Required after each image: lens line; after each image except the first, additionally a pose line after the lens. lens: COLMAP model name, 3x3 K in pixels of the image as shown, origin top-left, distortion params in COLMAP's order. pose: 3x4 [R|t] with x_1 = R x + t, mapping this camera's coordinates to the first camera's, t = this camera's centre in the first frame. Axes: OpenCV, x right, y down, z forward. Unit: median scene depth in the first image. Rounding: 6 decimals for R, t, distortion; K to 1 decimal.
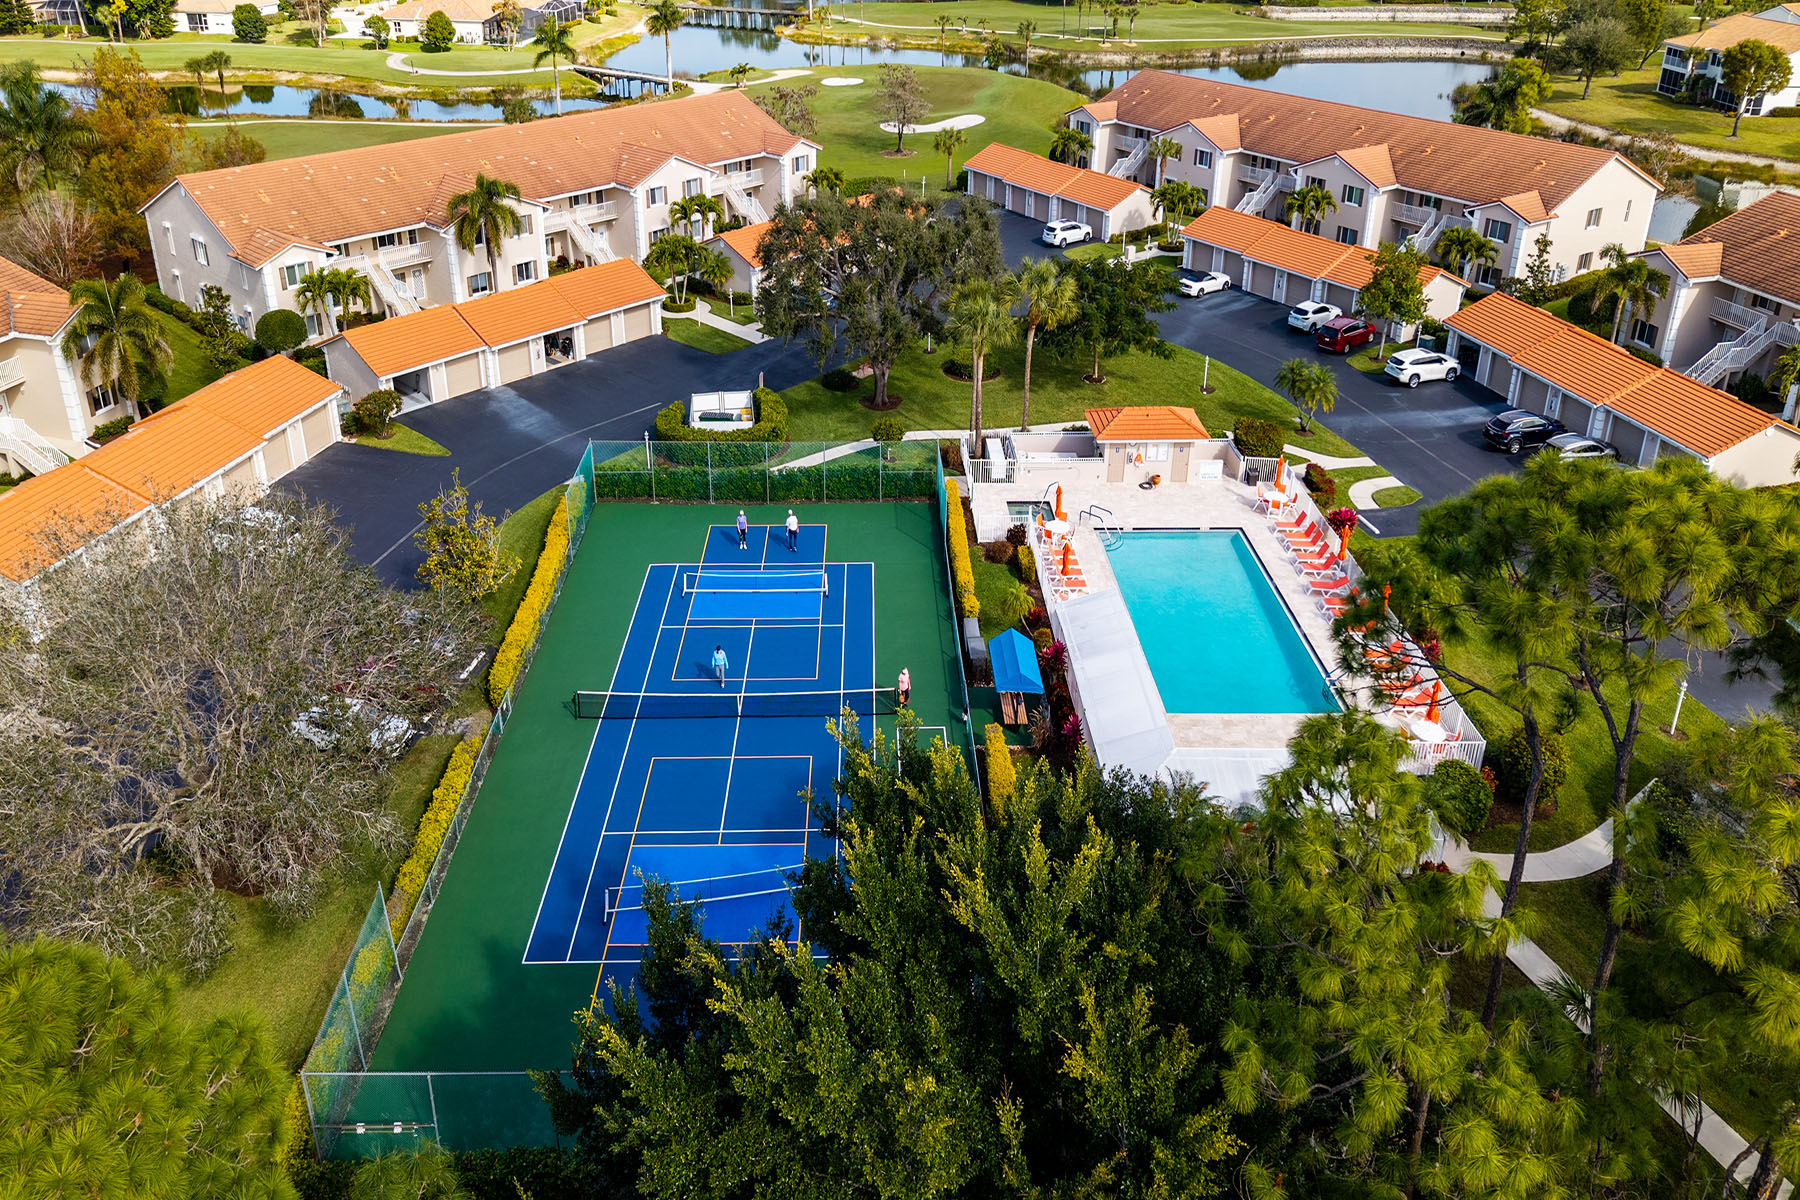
lens RADIAL K [[1138.0, 0, 900.0], [0, 1138.0, 600.0], [0, 0, 1]] dist [-0.004845, -0.001139]
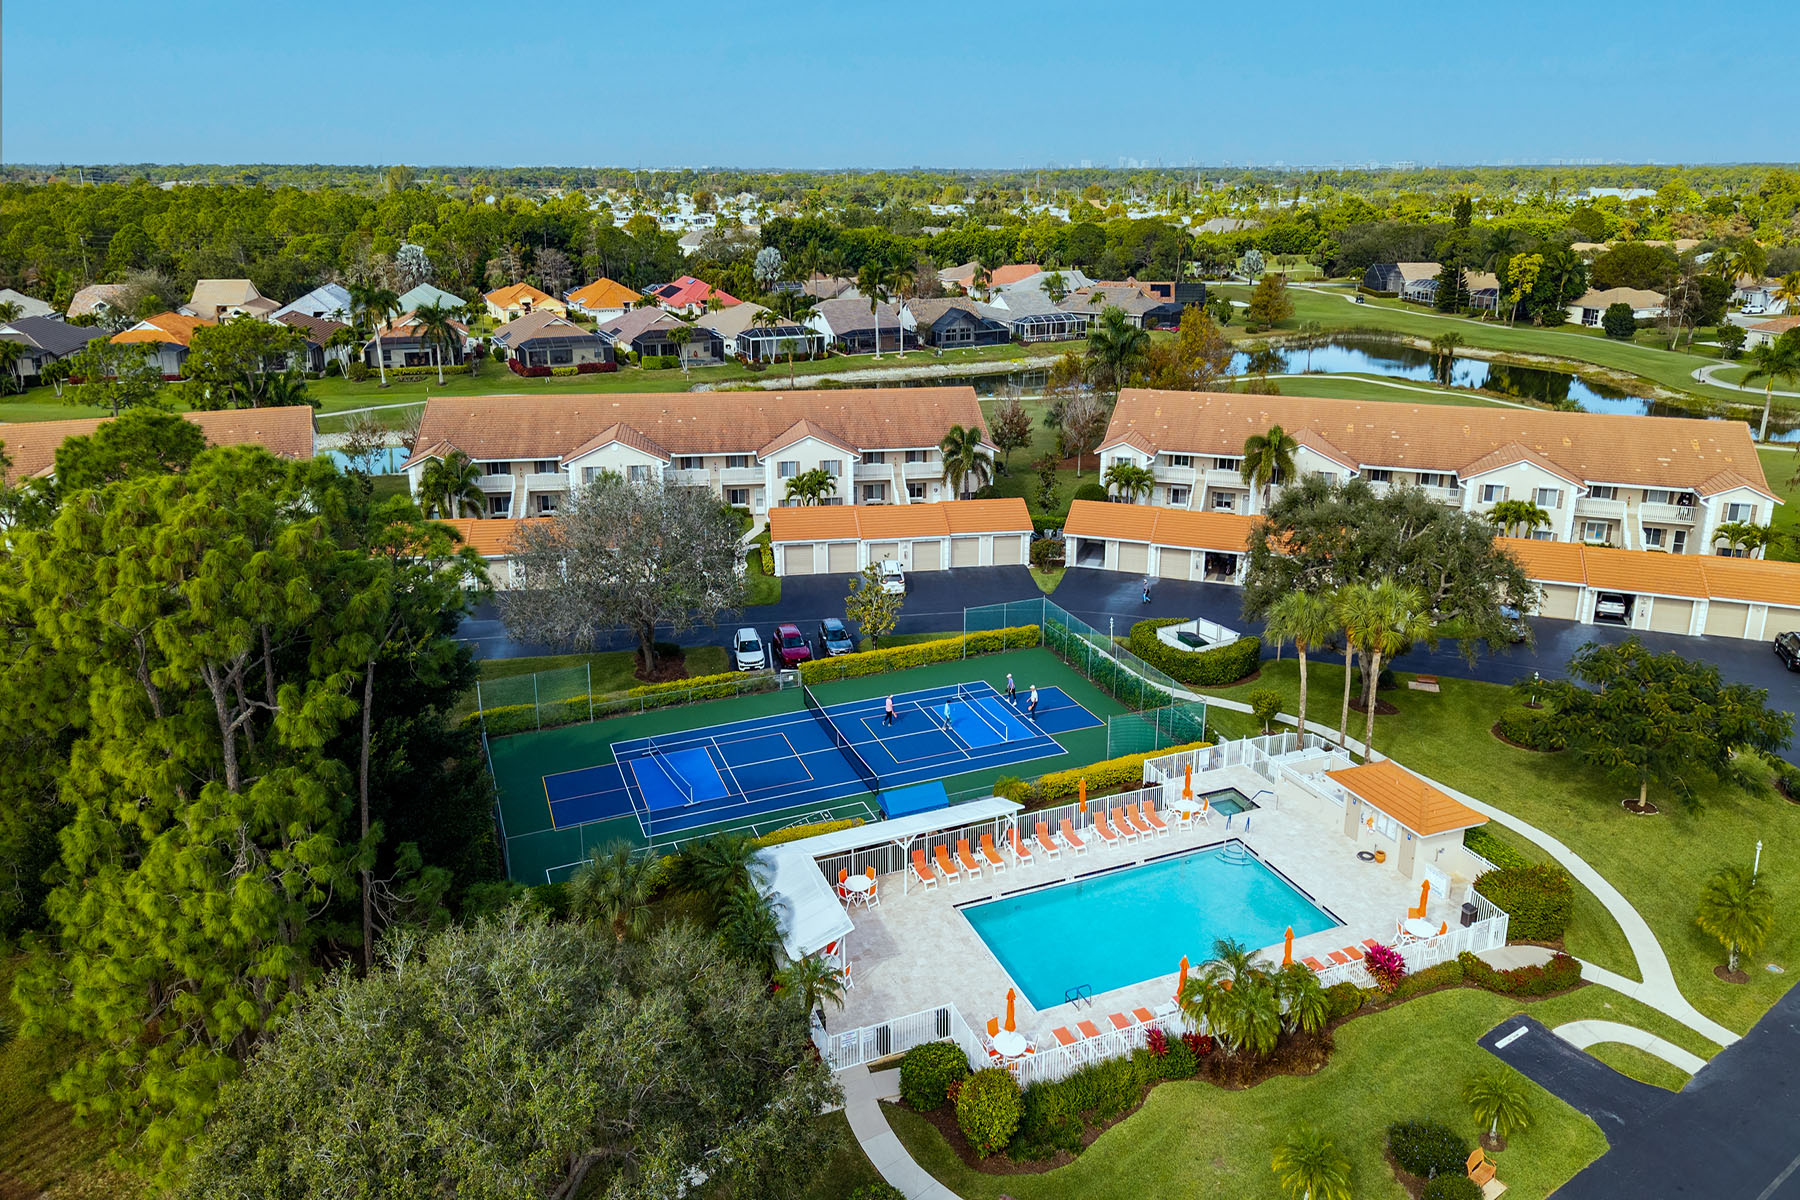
lens RADIAL K [[1138.0, 0, 900.0], [0, 1138.0, 600.0], [0, 0, 1]] dist [-0.004845, -0.001139]
pose [[0.351968, 0.328421, -0.876503, 0.796919], [-0.473043, 0.870449, 0.136197, -0.222456], [0.807681, 0.366686, 0.461727, 0.162153]]
